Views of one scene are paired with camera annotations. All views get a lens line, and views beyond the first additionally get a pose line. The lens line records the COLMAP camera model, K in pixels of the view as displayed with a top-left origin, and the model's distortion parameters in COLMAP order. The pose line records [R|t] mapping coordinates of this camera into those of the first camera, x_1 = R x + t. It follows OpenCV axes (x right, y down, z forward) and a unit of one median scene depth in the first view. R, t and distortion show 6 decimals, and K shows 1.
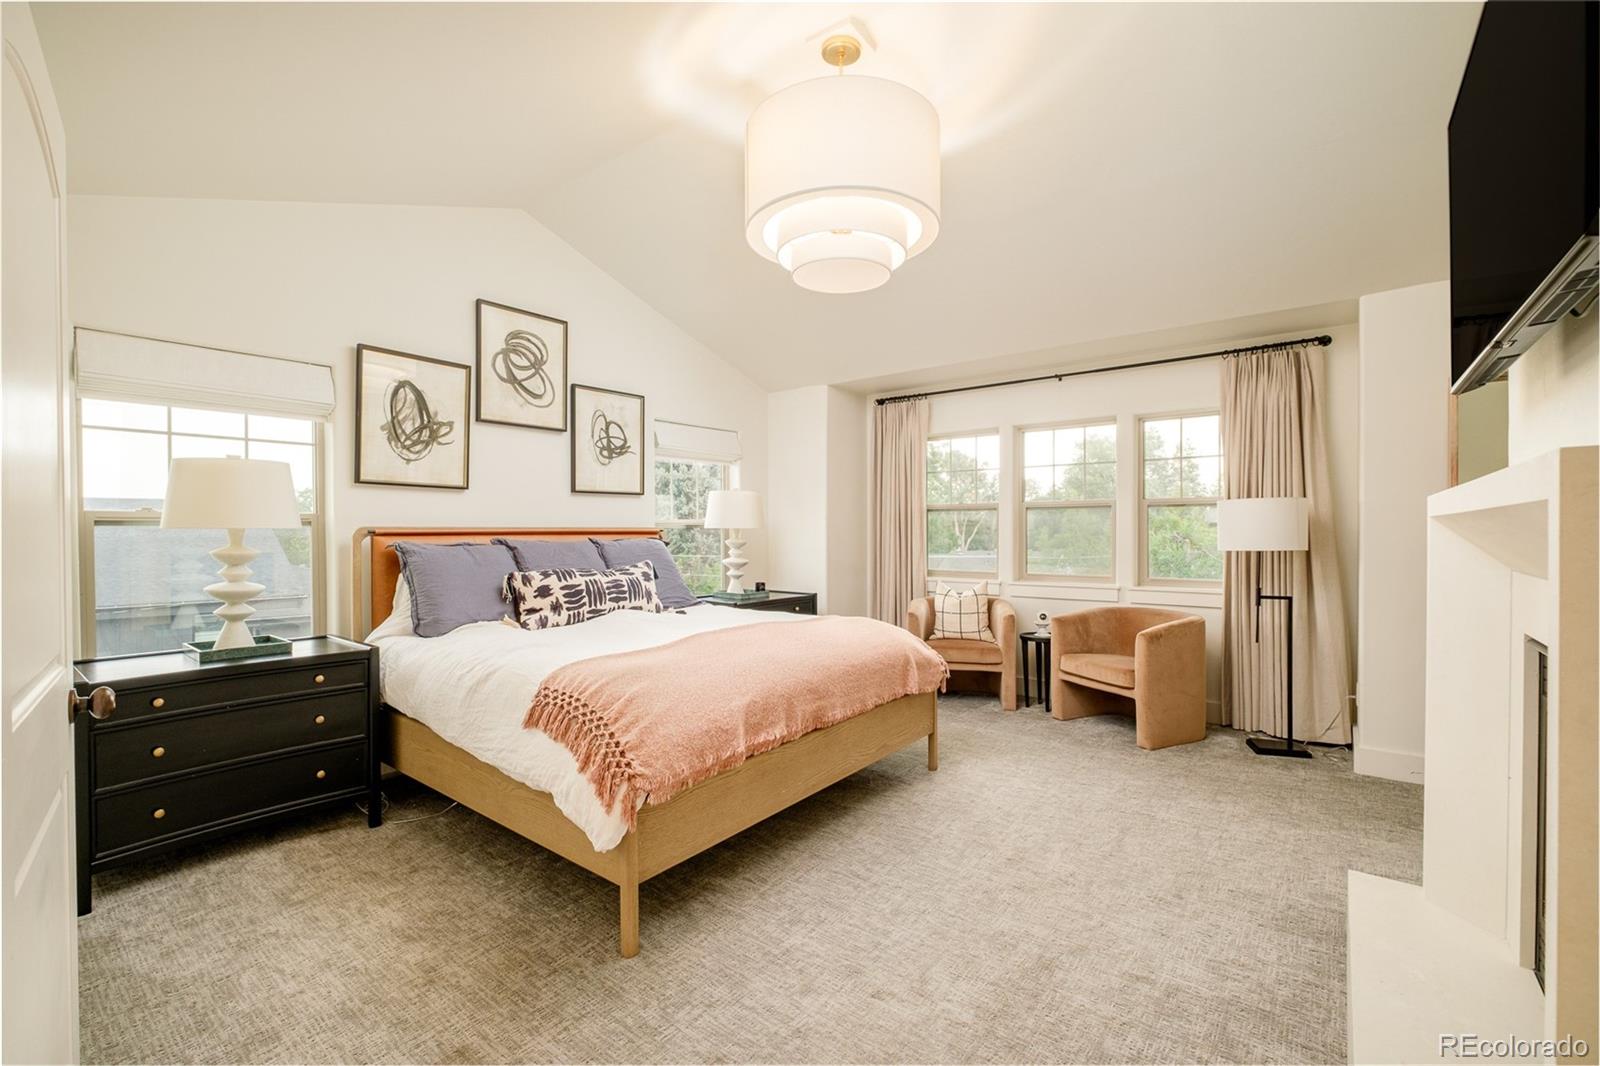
lens RADIAL K [[639.0, 0, 800.2], [0, 639.0, 532.8], [0, 0, 1]] dist [0.000246, 0.000073]
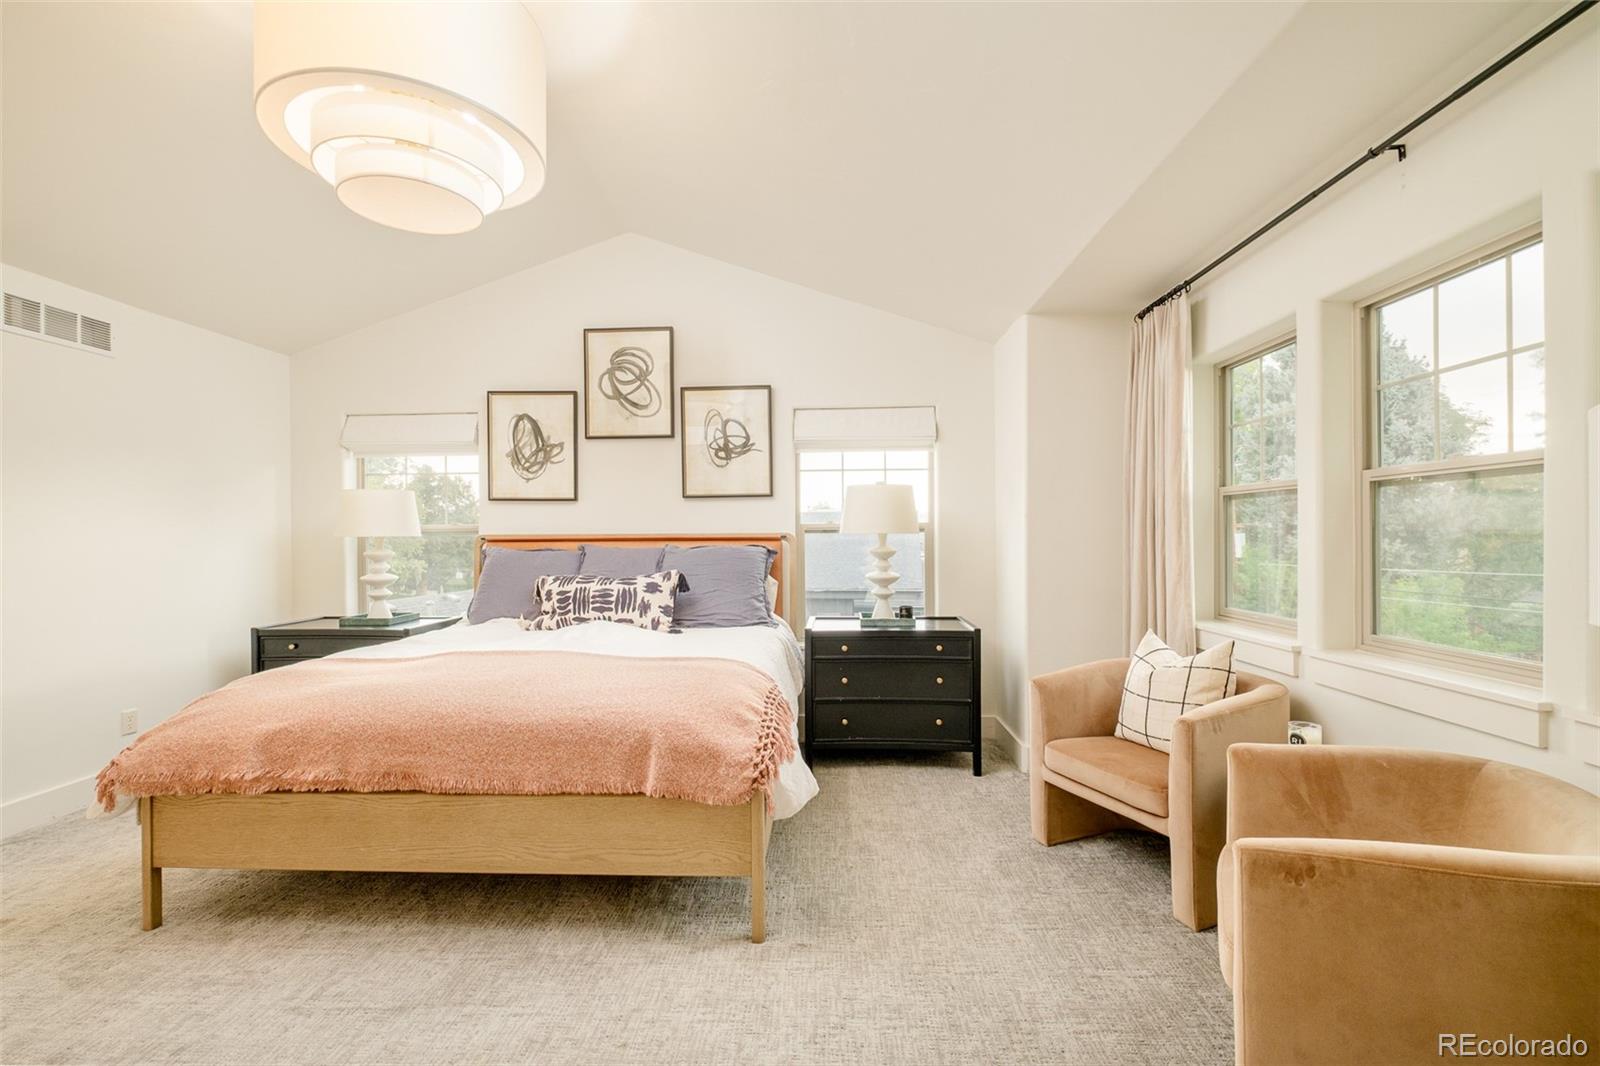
lens RADIAL K [[667.3, 0, 799.3], [0, 667.3, 537.1], [0, 0, 1]] dist [-0.019466, -0.000225]
pose [[0.614277, -0.001209, -0.789089, 0.645525], [0.000640, 0.999999, -0.001034, -0.002491], [0.789090, 0.000131, 0.614278, 0.588104]]
